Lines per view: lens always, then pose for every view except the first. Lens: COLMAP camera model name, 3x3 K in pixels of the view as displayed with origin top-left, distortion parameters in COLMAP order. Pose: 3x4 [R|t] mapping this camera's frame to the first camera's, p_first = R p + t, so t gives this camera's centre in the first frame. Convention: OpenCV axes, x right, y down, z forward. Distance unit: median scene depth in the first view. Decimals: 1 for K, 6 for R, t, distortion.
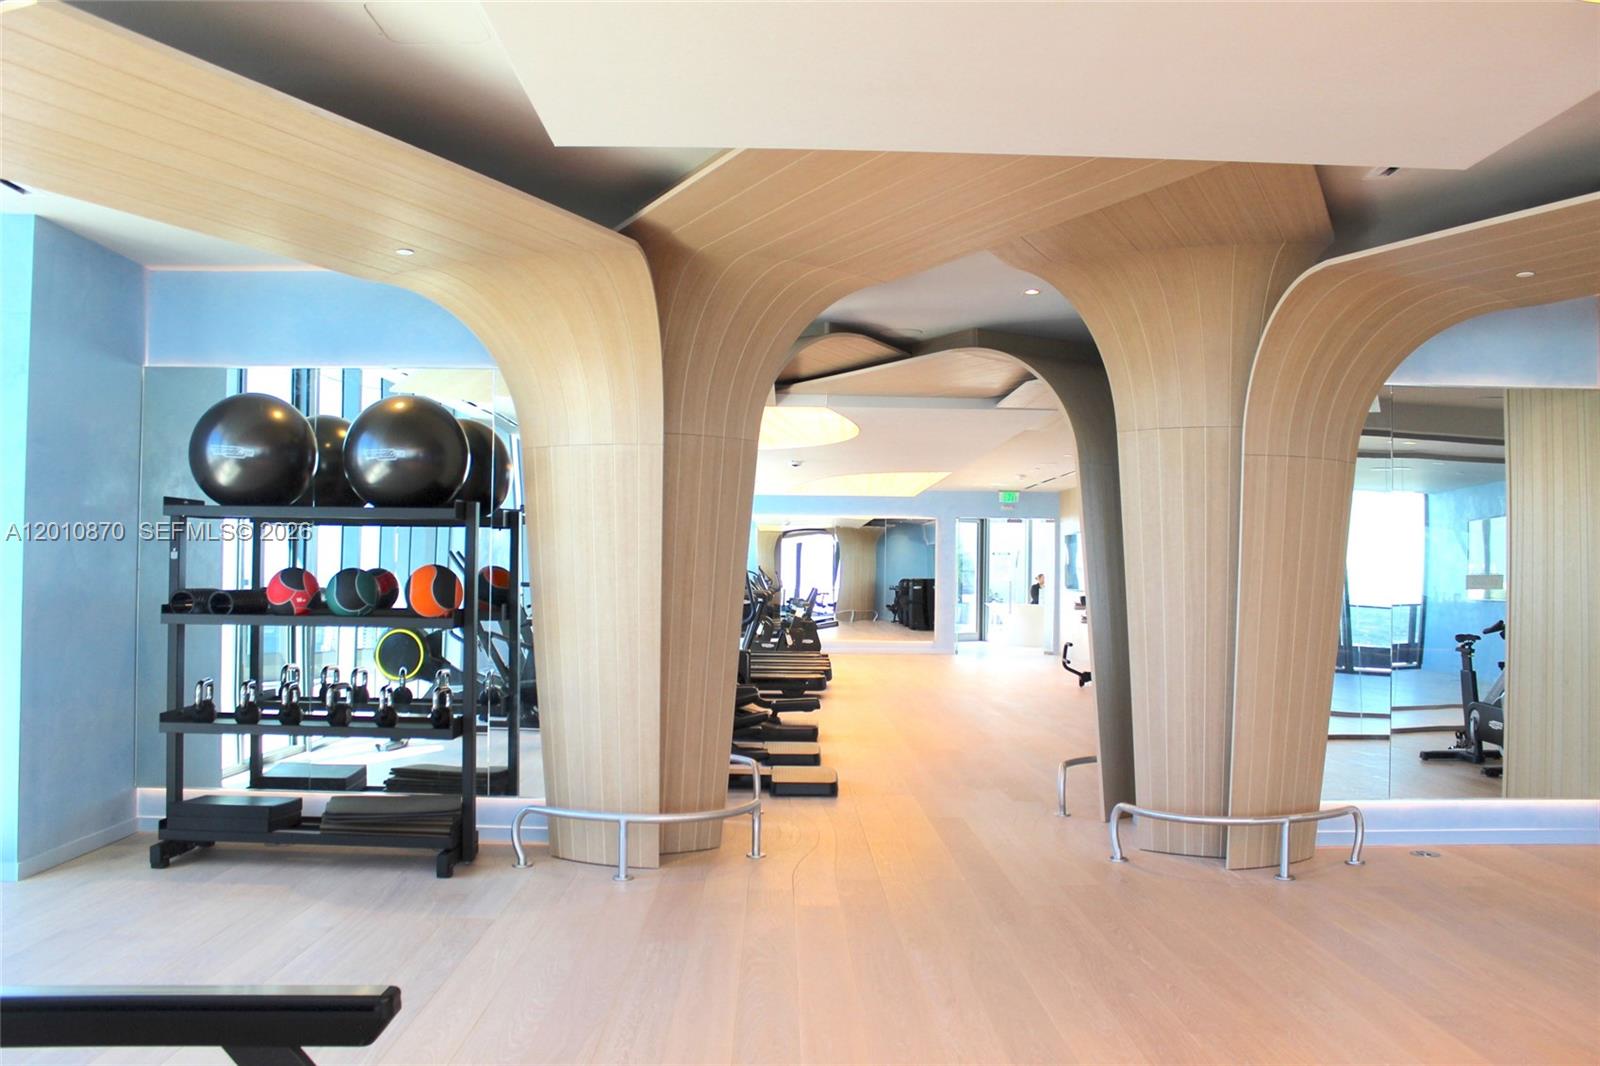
lens RADIAL K [[1343.1, 0, 800.0], [0, 1343.1, 533.0], [0, 0, 1]] dist [-0.189610, 0.204416]
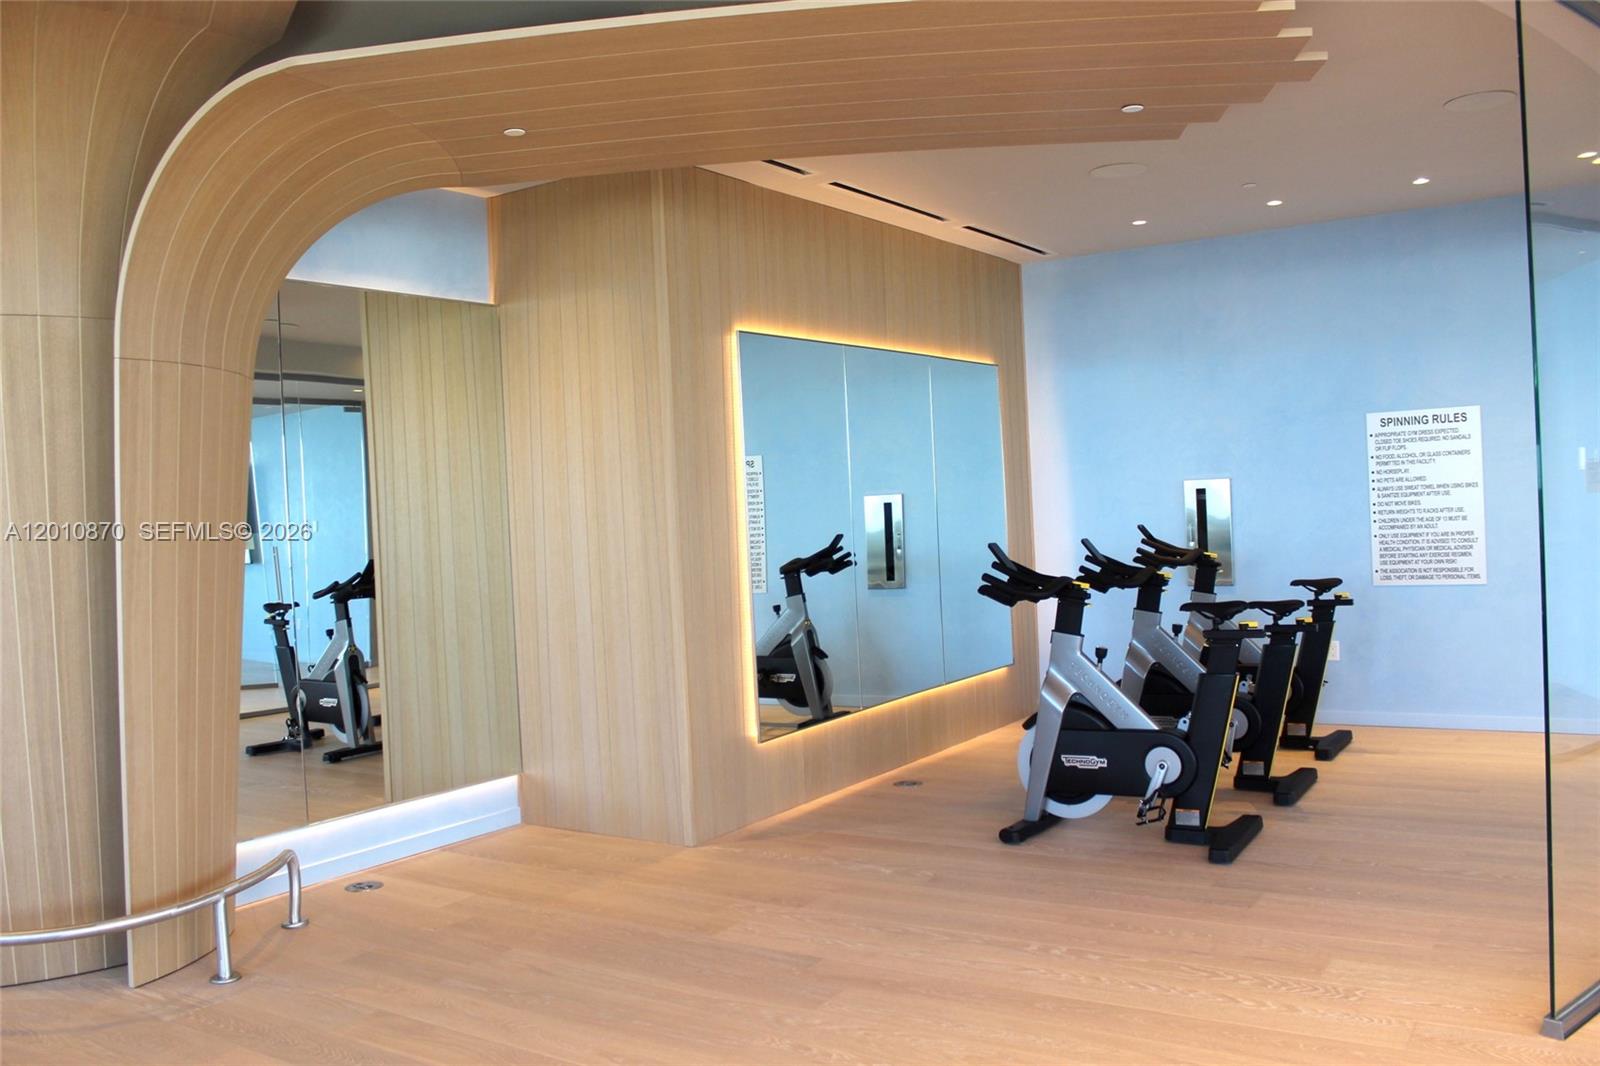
lens RADIAL K [[1343.1, 0, 800.0], [0, 1343.1, 533.0], [0, 0, 1]] dist [-0.189610, 0.204416]
pose [[0.566410, -0.055075, 0.822281, -0.002212], [0.033153, 0.998480, 0.044040, 0.009506], [-0.823456, 0.002317, 0.567375, 0.329361]]
